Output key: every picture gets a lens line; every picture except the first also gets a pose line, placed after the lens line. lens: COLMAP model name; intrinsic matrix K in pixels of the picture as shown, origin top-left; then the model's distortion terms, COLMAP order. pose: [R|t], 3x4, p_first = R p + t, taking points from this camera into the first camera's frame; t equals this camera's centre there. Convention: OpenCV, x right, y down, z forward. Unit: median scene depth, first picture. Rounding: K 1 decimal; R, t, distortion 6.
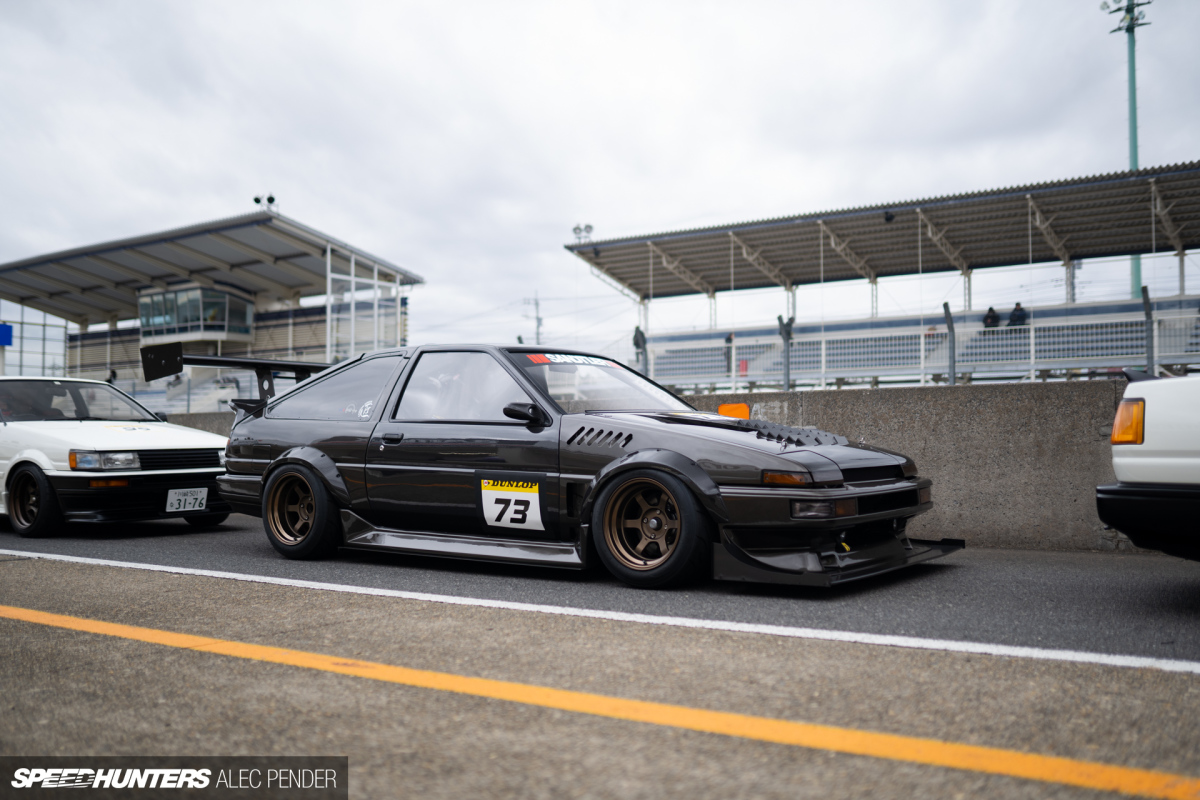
lens RADIAL K [[1167.0, 0, 606.7], [0, 1167.0, 414.1], [0, 0, 1]] dist [-0.064994, 0.098513]
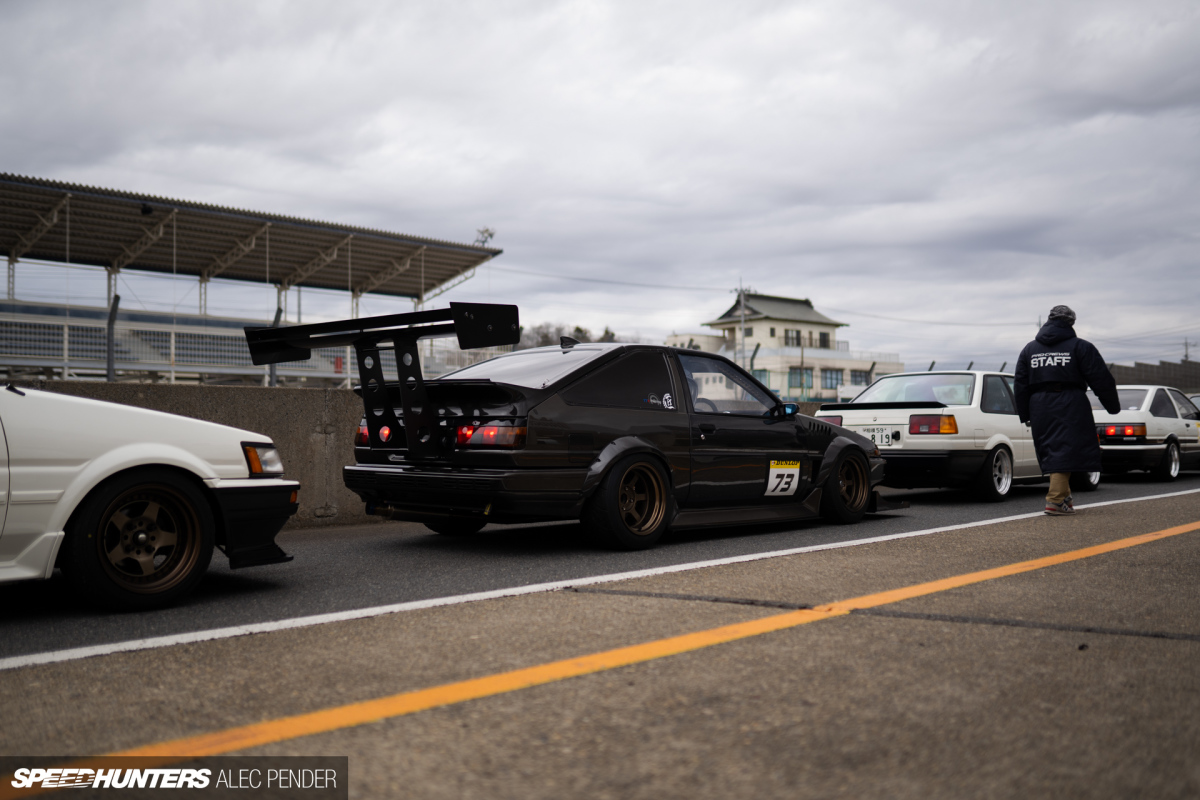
lens RADIAL K [[1167.0, 0, 606.7], [0, 1167.0, 414.1], [0, 0, 1]] dist [-0.064994, 0.098513]
pose [[0.091178, 0.022893, 0.995571, -0.734441], [-0.019575, 0.999584, -0.021193, 0.018037], [-0.995642, -0.017556, 0.091588, 0.545332]]
